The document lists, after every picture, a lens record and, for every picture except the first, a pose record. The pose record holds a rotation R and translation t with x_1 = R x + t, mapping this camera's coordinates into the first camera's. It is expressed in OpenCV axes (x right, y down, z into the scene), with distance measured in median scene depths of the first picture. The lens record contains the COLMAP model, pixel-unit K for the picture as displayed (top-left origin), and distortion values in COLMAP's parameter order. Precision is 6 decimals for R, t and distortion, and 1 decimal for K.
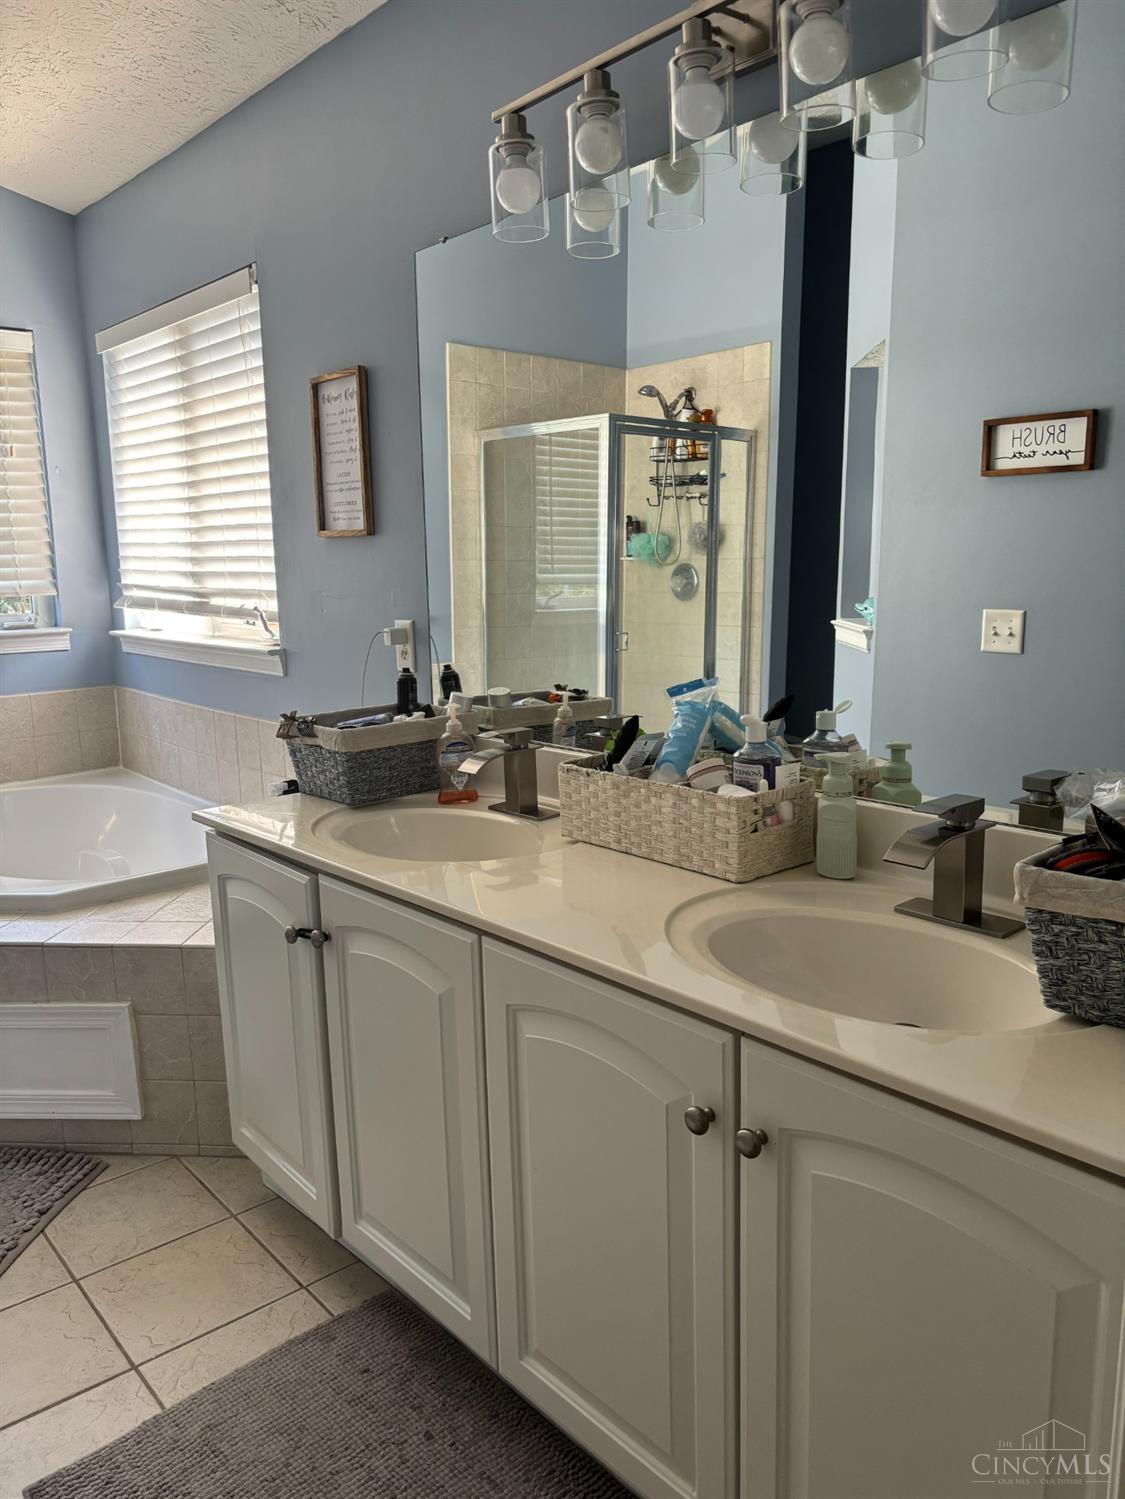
lens RADIAL K [[1136.2, 0, 562.5], [0, 1136.2, 749.5], [0, 0, 1]] dist [0.020537, 0.004483]
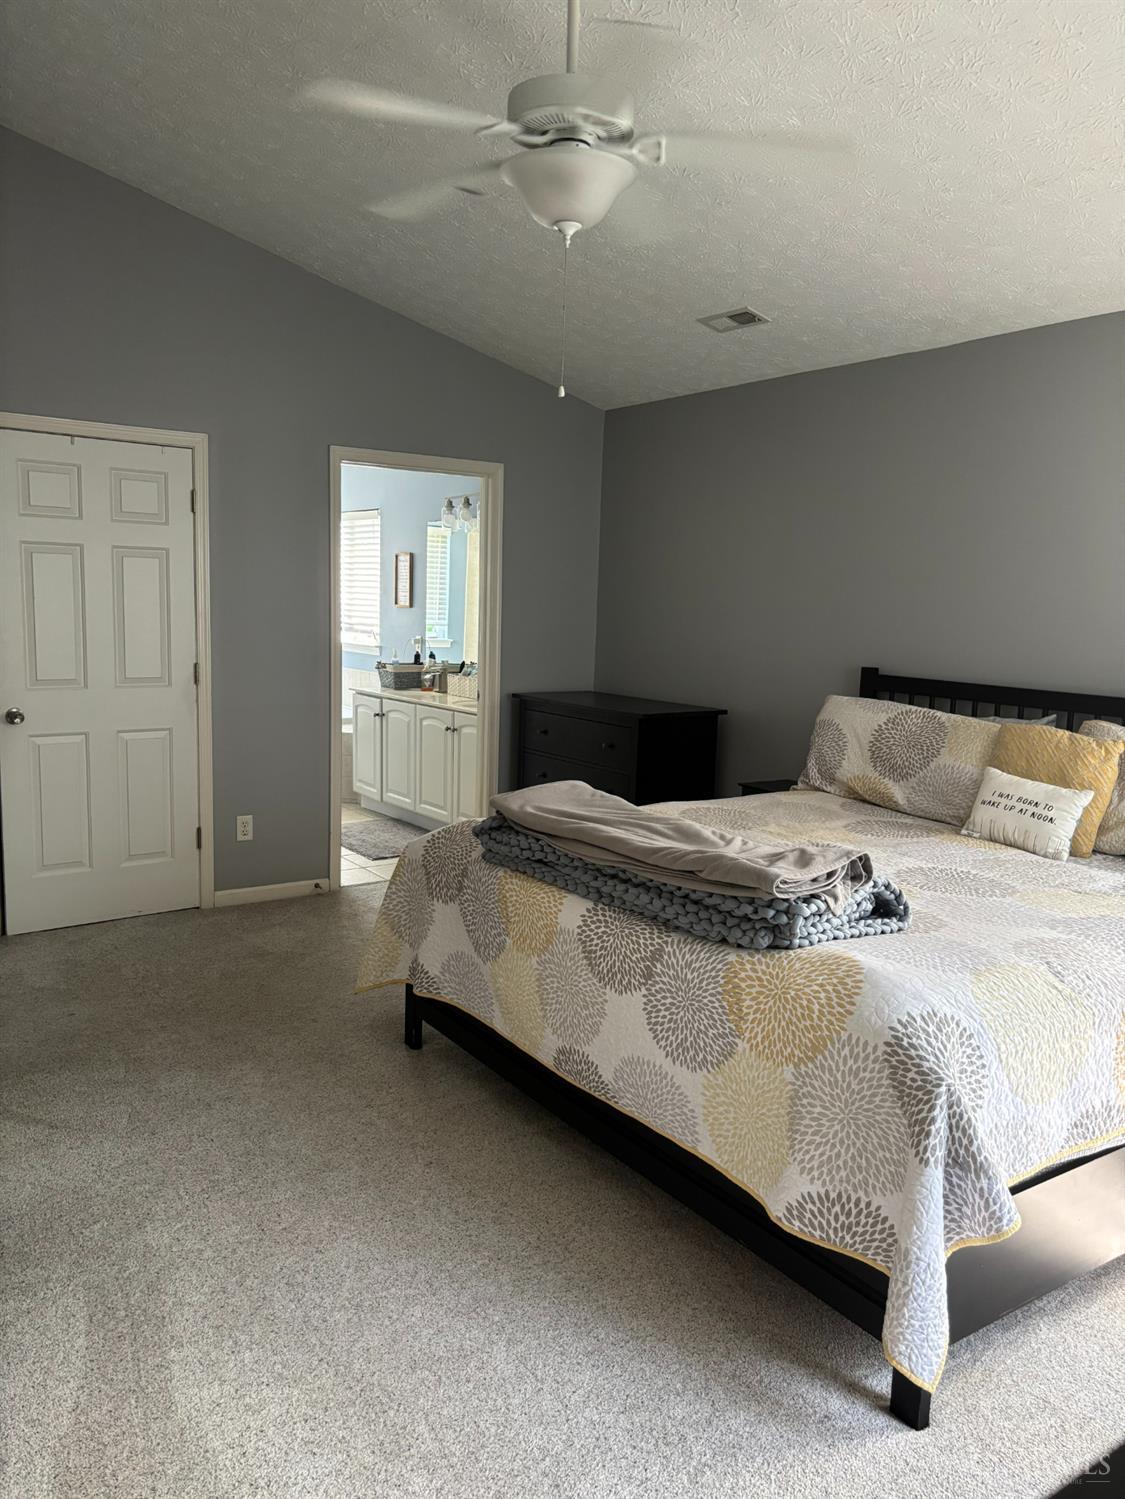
lens RADIAL K [[1136.2, 0, 562.5], [0, 1136.2, 749.5], [0, 0, 1]] dist [0.020537, 0.004483]
pose [[0.993977, 0.059302, -0.092162, 0.556449], [-0.062883, 0.997355, -0.036453, 0.283896], [0.089757, 0.042029, 0.995077, -2.035873]]
